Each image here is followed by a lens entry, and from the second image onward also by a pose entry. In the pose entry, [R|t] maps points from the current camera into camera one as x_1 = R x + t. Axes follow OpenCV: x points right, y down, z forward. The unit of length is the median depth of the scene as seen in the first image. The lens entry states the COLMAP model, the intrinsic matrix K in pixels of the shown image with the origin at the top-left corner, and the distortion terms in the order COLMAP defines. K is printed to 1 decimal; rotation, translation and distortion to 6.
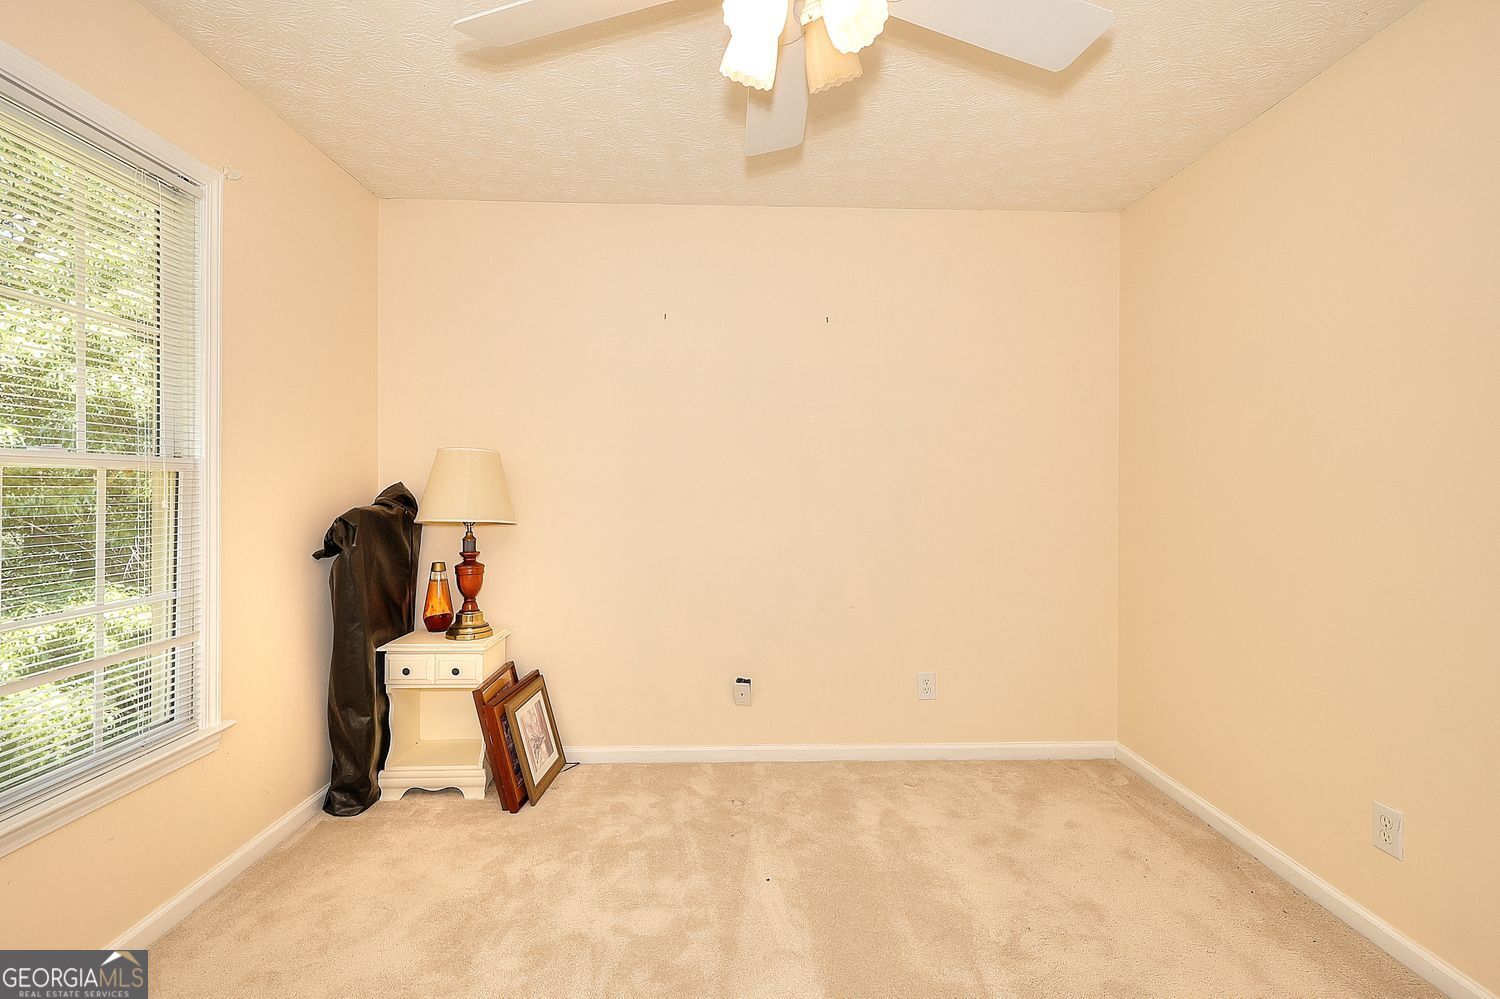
lens RADIAL K [[689.4, 0, 754.2], [0, 689.4, 497.2], [0, 0, 1]] dist [-0.006724, 0.002244]
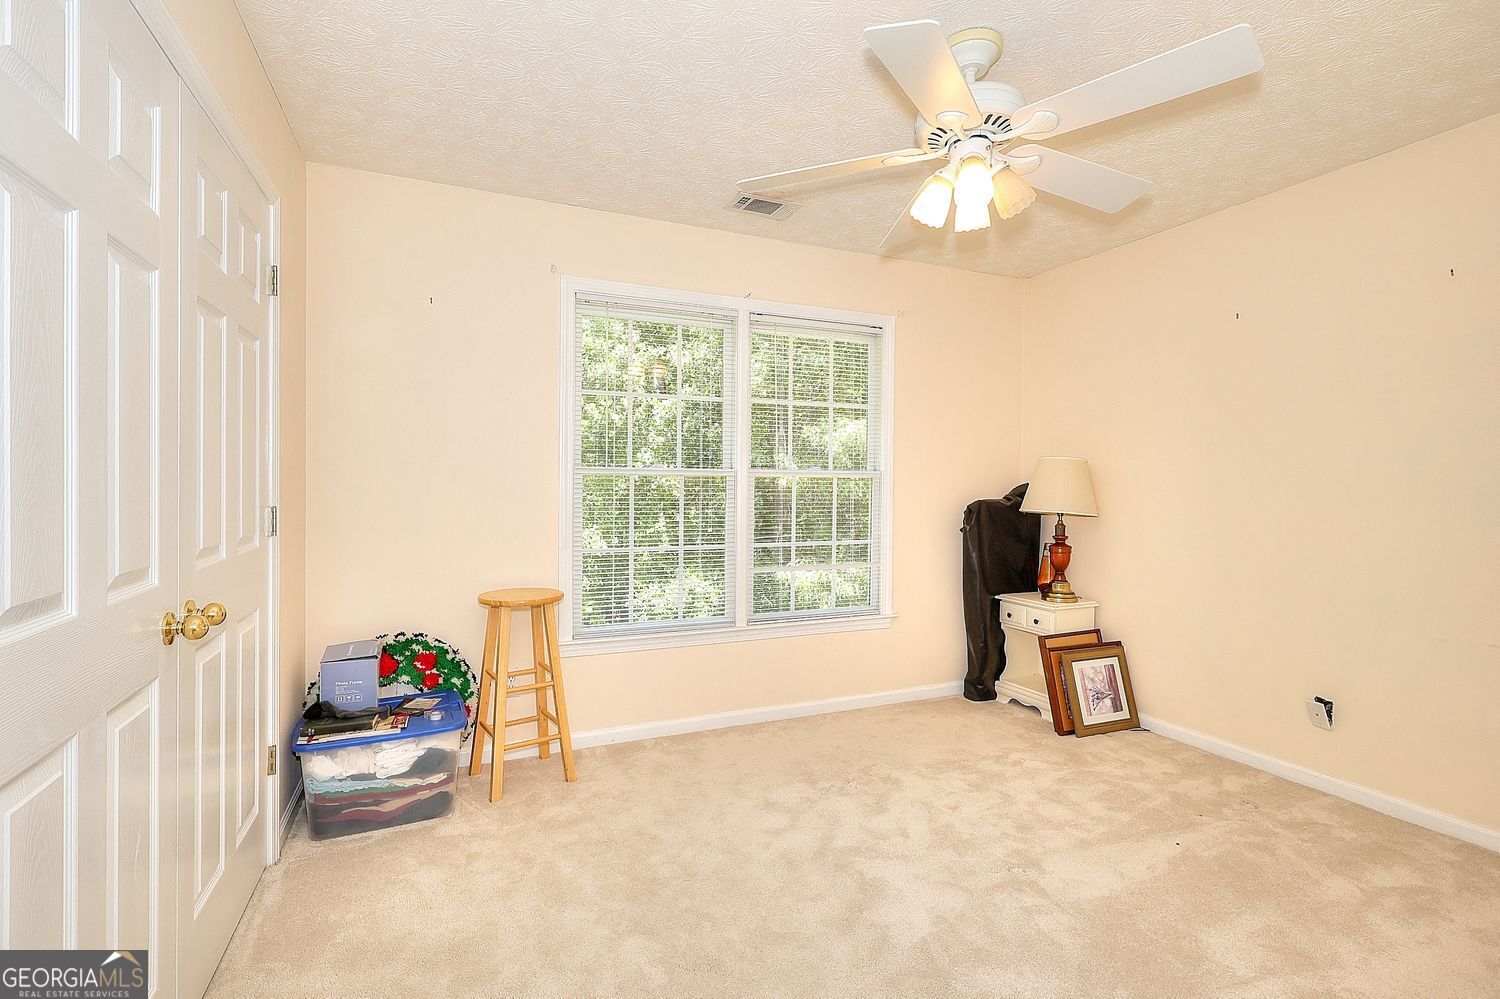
lens RADIAL K [[689.4, 0, 746.3], [0, 689.4, 495.5], [0, 0, 1]] dist [-0.006724, 0.002244]
pose [[0.362222, 0.008412, -0.932054, 0.623453], [-0.013939, 0.999896, 0.003607, 0.007216], [0.931988, 0.011686, 0.362302, -0.031058]]
